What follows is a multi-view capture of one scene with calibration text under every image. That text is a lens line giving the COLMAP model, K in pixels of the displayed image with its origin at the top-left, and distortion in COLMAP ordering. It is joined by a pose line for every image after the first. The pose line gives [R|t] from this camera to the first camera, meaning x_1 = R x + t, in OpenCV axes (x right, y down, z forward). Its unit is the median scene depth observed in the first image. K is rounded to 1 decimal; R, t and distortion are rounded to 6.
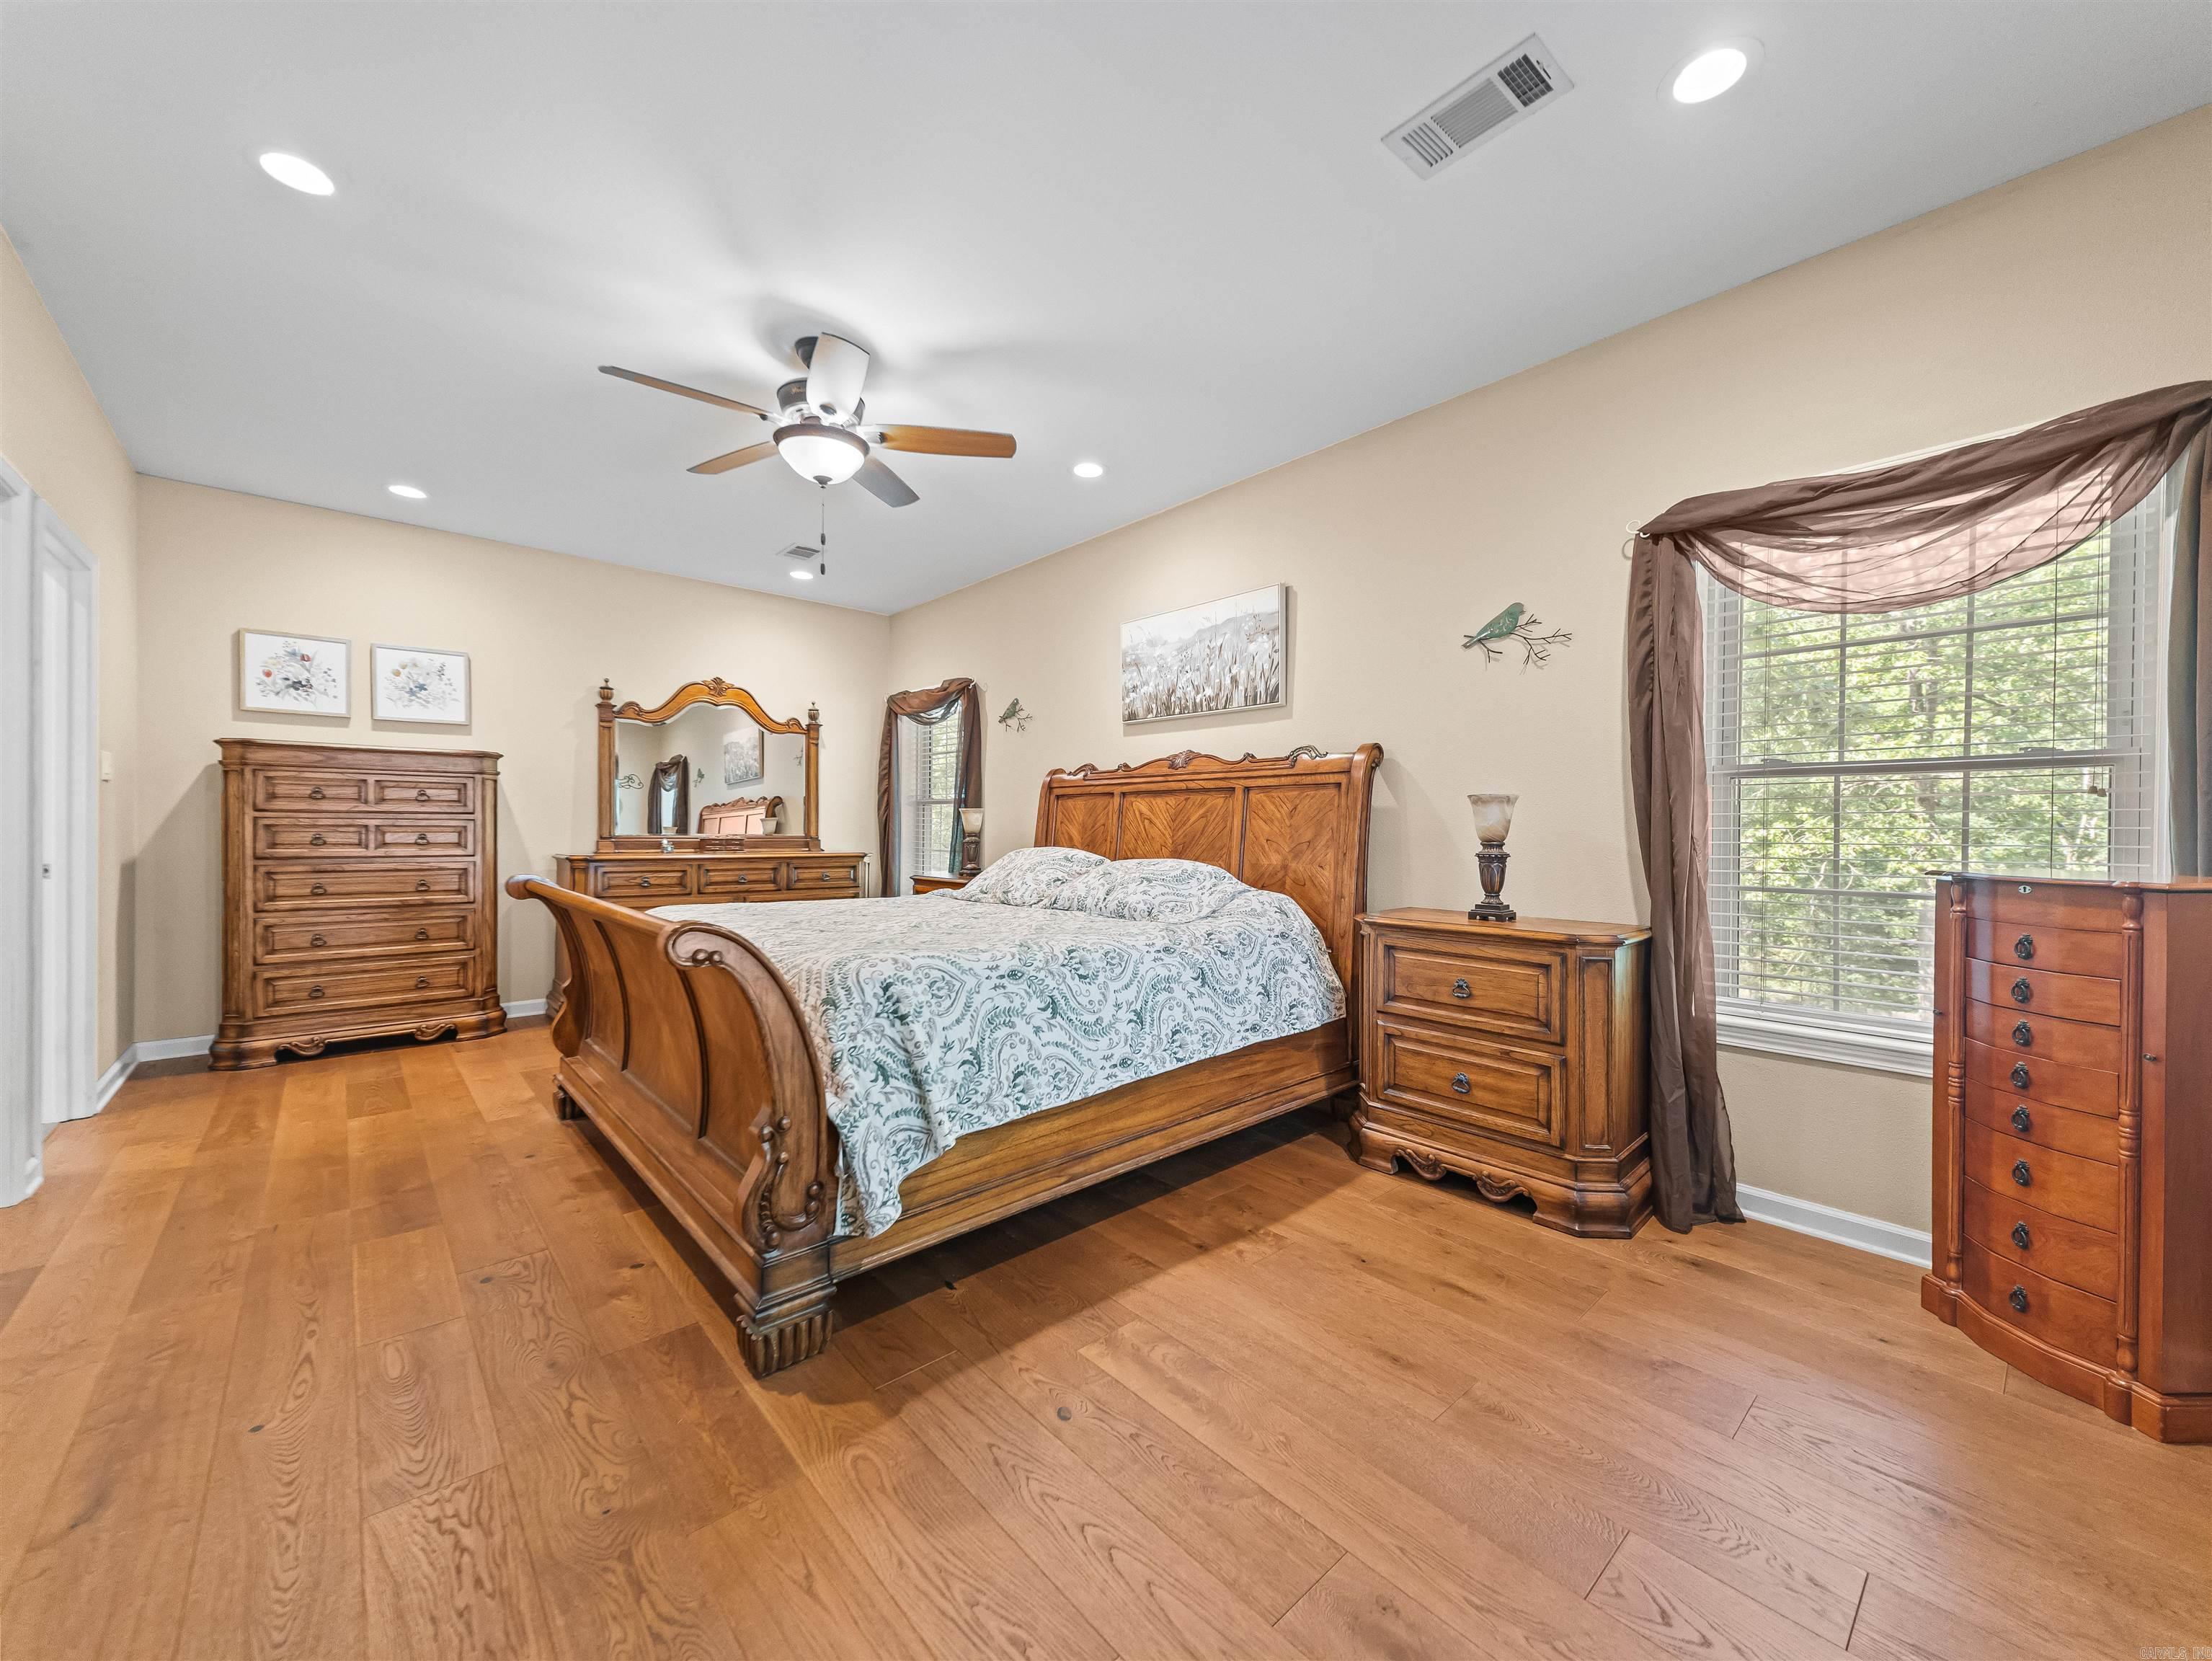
lens RADIAL K [[854.9, 0, 1110.9], [0, 854.9, 837.4], [0, 0, 1]] dist [0.033702, -0.011897]
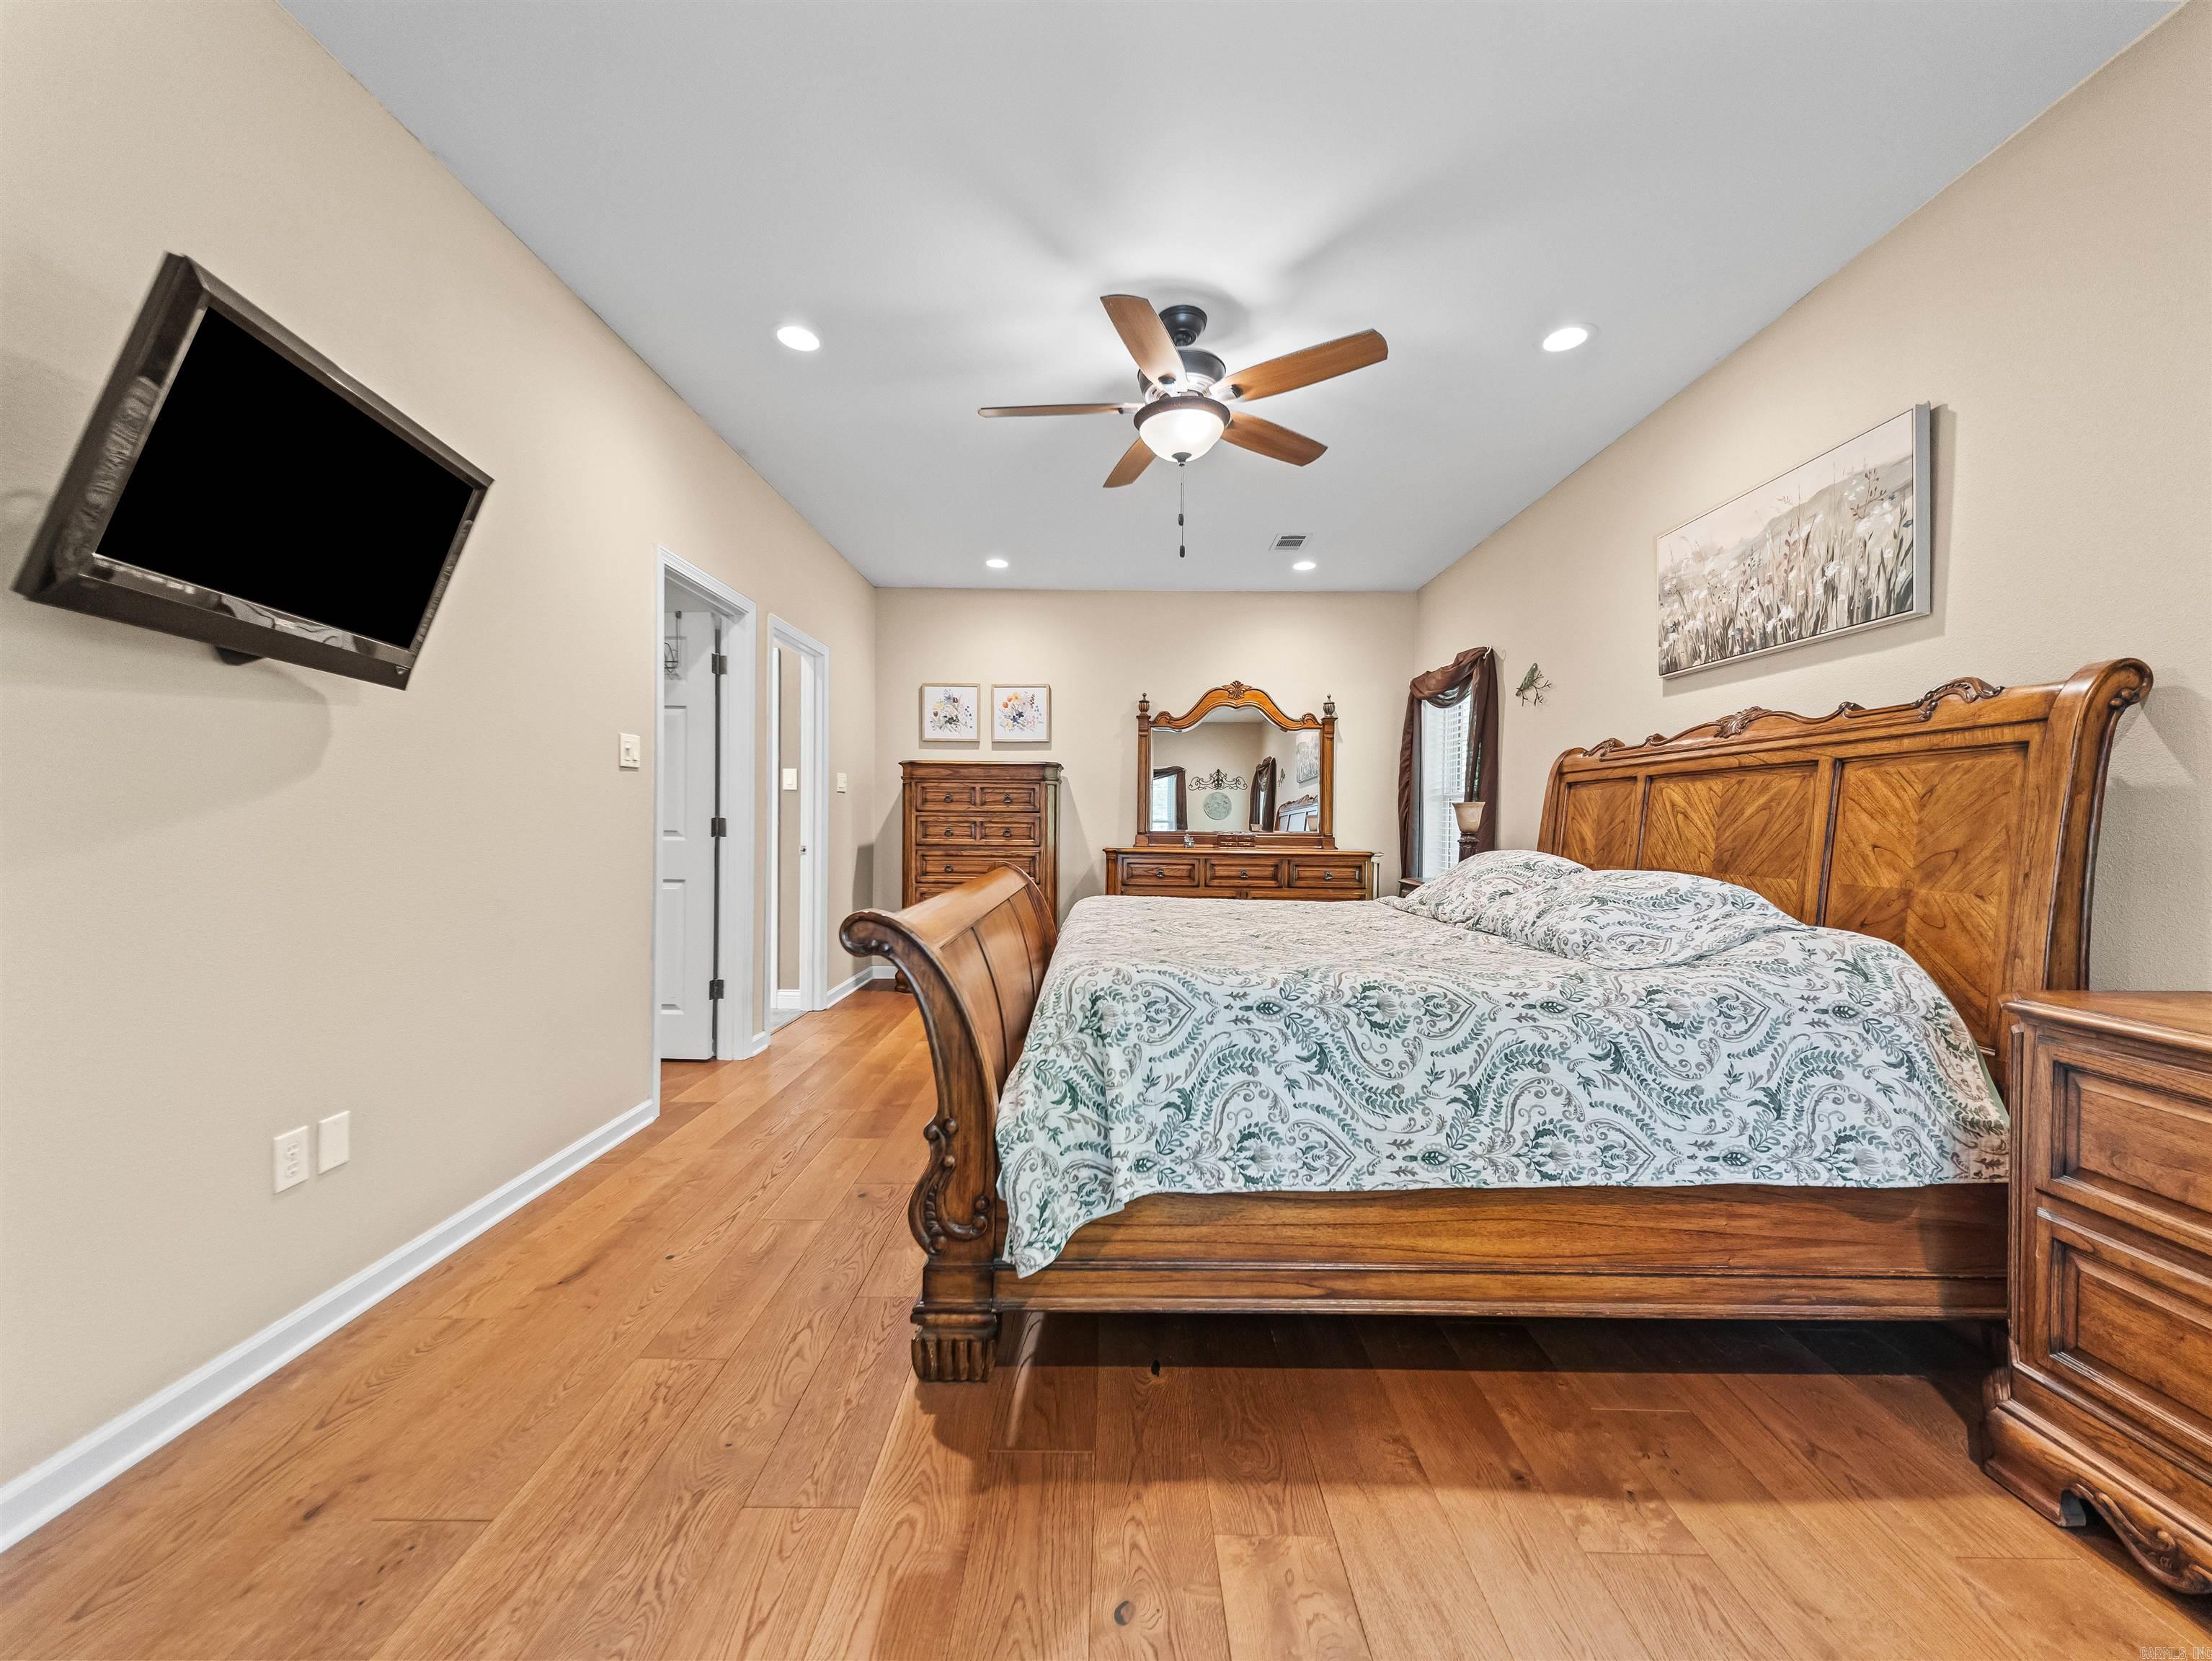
lens RADIAL K [[853.1, 0, 1109.9], [0, 853.1, 832.5], [0, 0, 1]] dist [0.031555, -0.012135]
pose [[0.737889, 0.008937, -0.674863, 0.223043], [-0.012058, 0.999927, 0.000057, -0.000093], [0.674815, 0.008096, 0.737943, 0.227296]]
